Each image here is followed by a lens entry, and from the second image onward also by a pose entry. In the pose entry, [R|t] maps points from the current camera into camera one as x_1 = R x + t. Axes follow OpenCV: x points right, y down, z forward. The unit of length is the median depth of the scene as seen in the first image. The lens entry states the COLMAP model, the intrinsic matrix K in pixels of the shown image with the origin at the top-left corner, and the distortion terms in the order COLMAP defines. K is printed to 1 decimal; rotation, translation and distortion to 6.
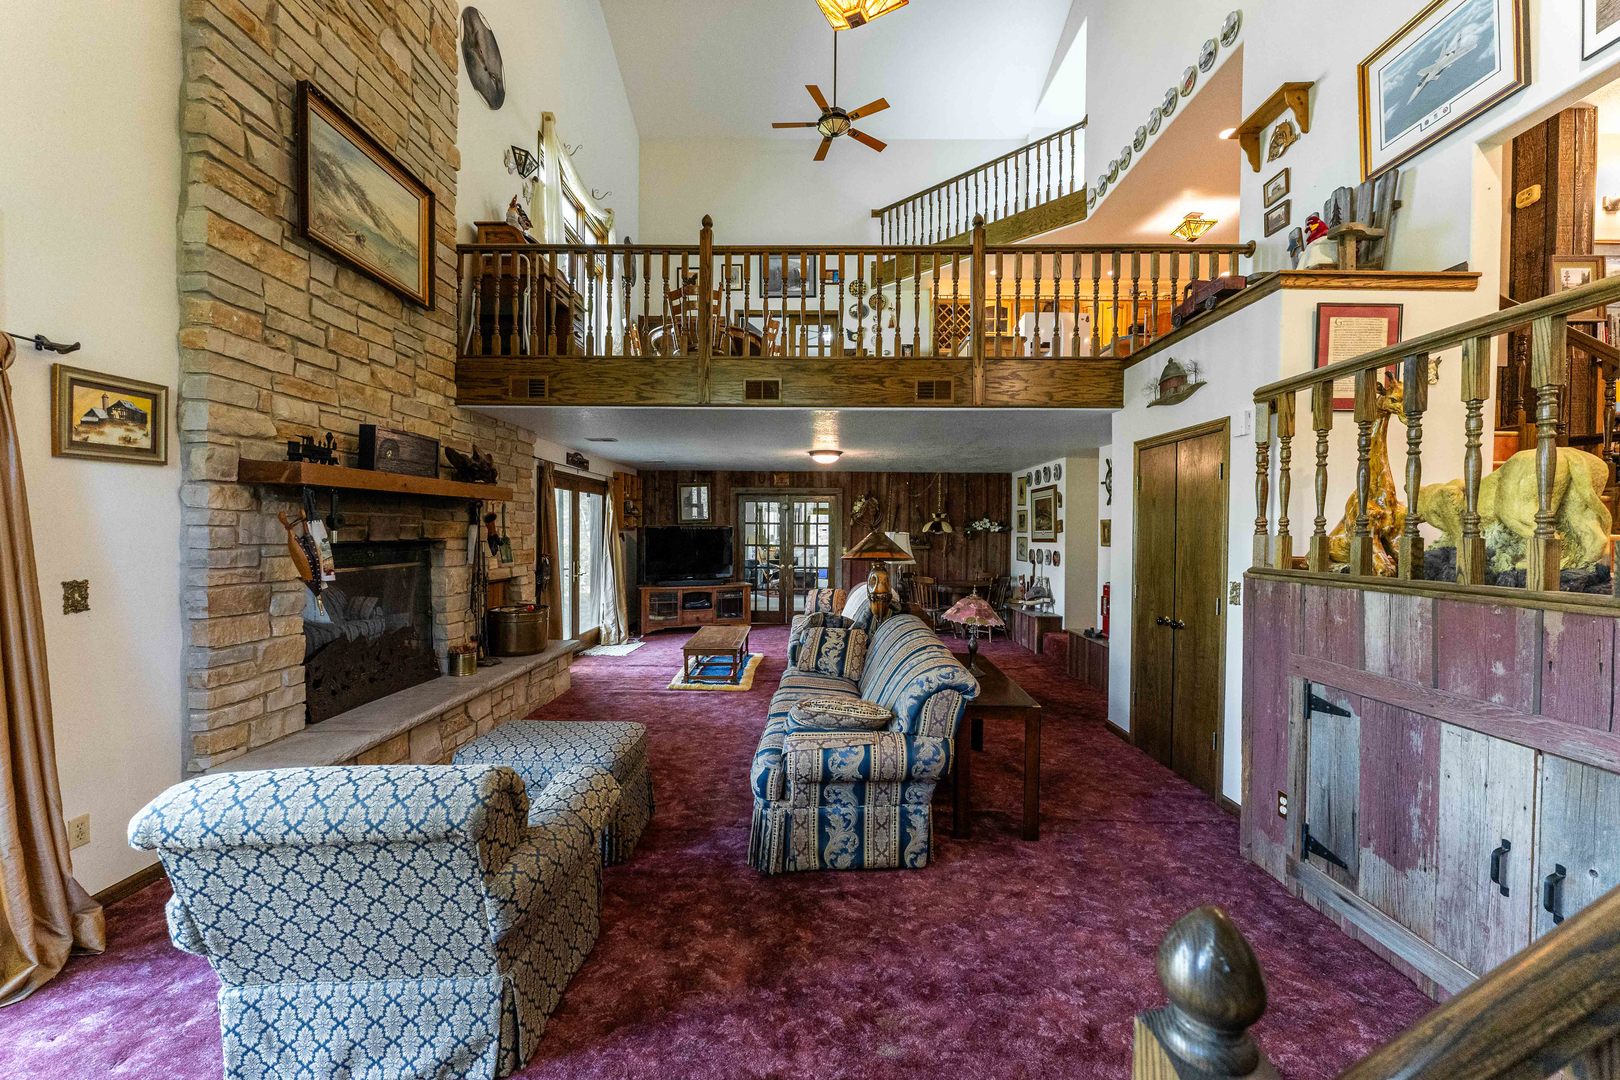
lens RADIAL K [[657.4, 0, 811.1], [0, 657.4, 537.6], [0, 0, 1]] dist [-0.001297, -0.000052]
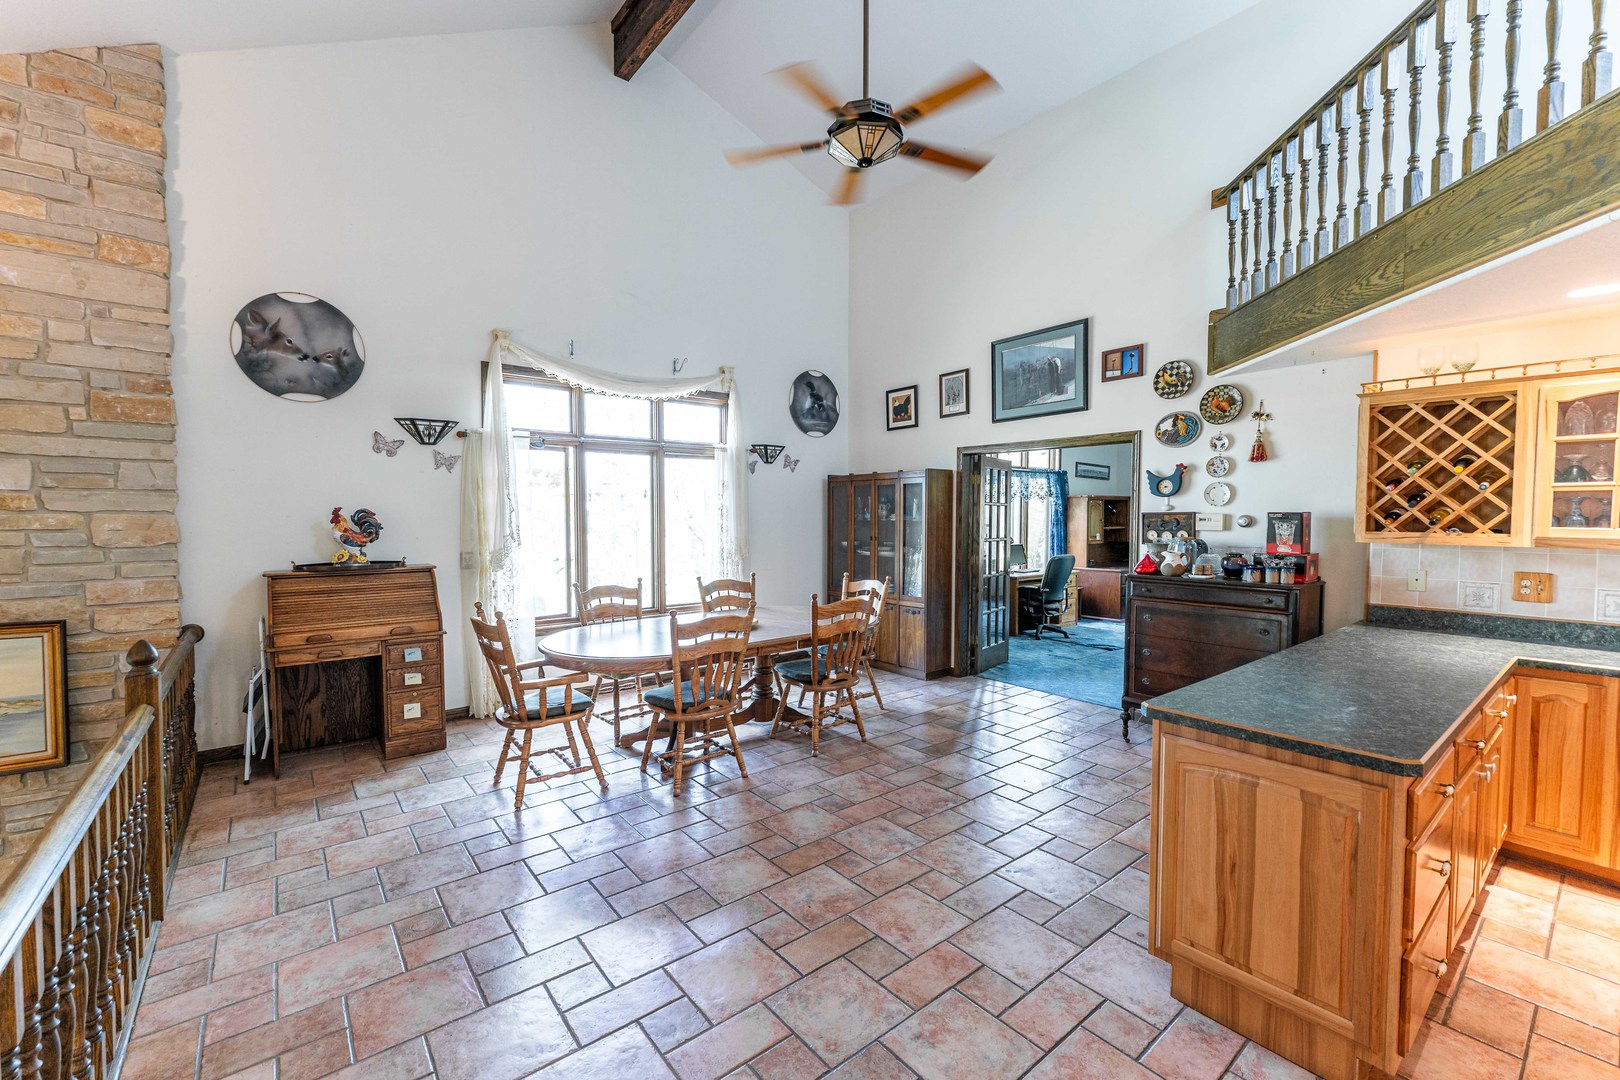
lens RADIAL K [[669.8, 0, 810.0], [0, 669.8, 540.0], [0, 0, 1]] dist [-0.000354, -0.000198]
pose [[0.633985, 0.025227, -0.772934, 0.737467], [-0.005397, 0.999588, 0.028197, -0.764819], [0.773327, -0.013705, 0.633860, 1.400016]]
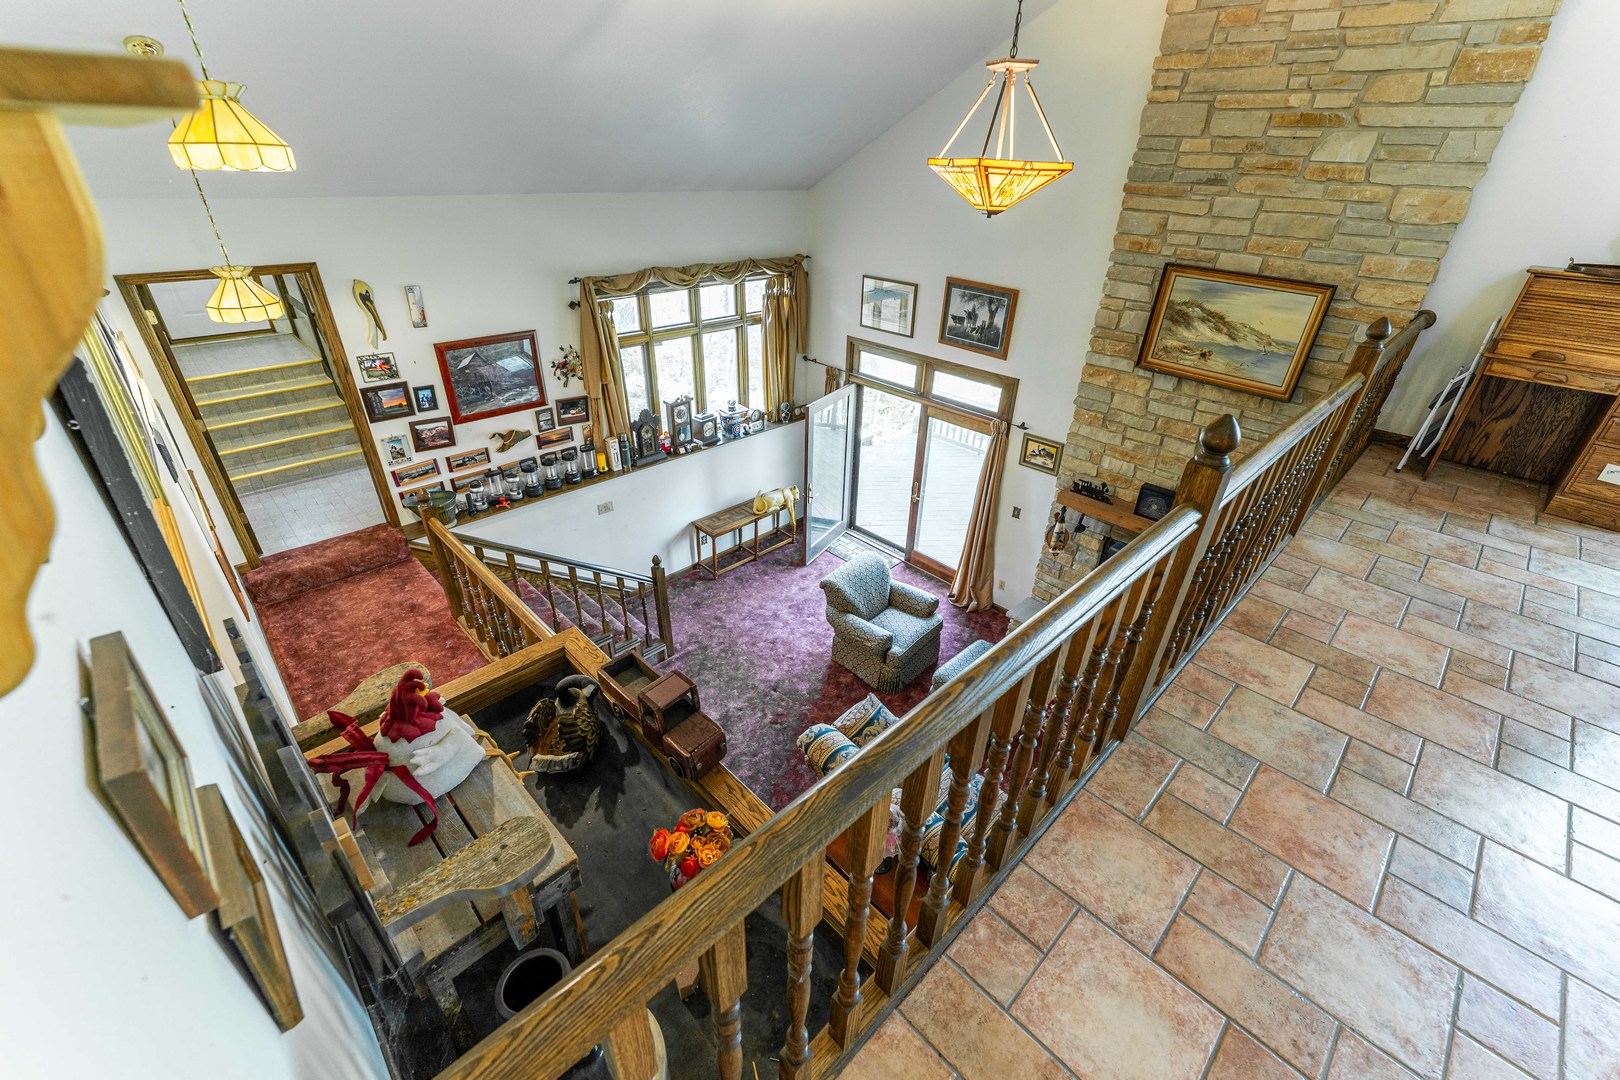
lens RADIAL K [[663.2, 0, 808.4], [0, 663.2, 540.9], [0, 0, 1]] dist [-0.001195, -0.000143]
pose [[-0.712342, 0.329881, -0.619473, 0.835413], [-0.038726, 0.862832, 0.504006, -0.779365], [0.700763, 0.383015, -0.601857, 1.398940]]
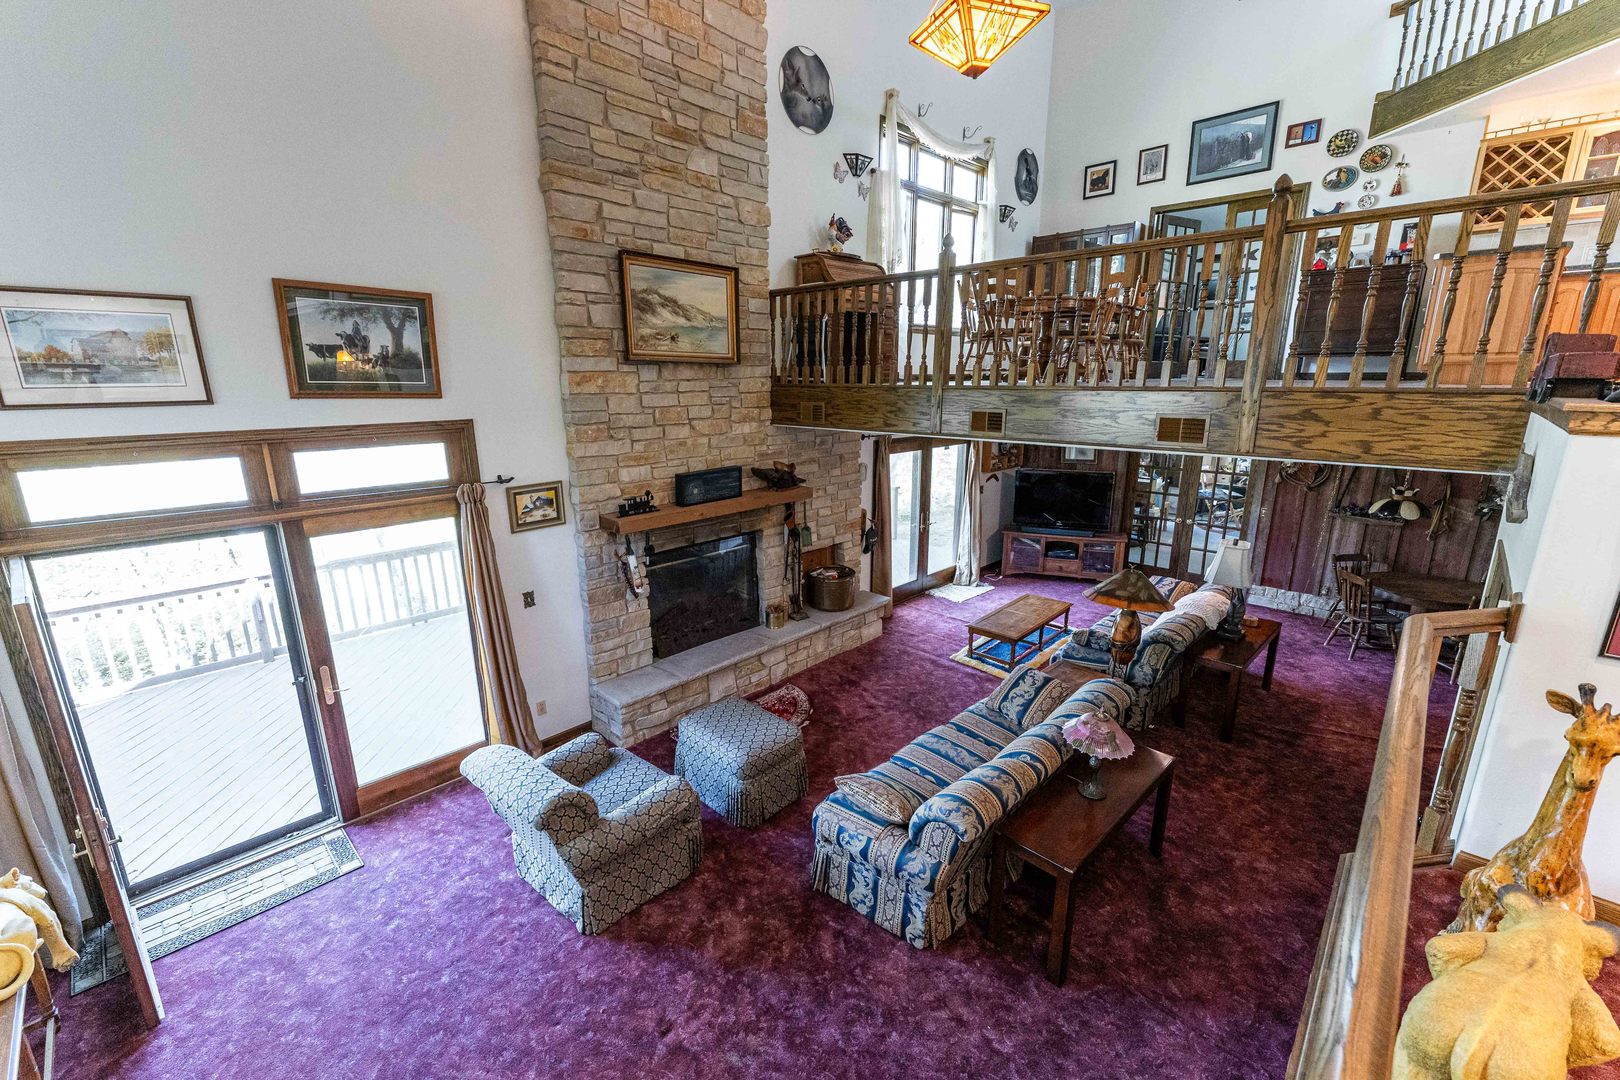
lens RADIAL K [[669.8, 0, 810.0], [0, 669.8, 540.0], [0, 0, 1]] dist [-0.000354, -0.000198]
pose [[0.724633, 0.154970, -0.671484, 0.552032], [0.001739, 0.973973, 0.226657, -0.361189], [0.689133, -0.165411, 0.705504, 0.123137]]
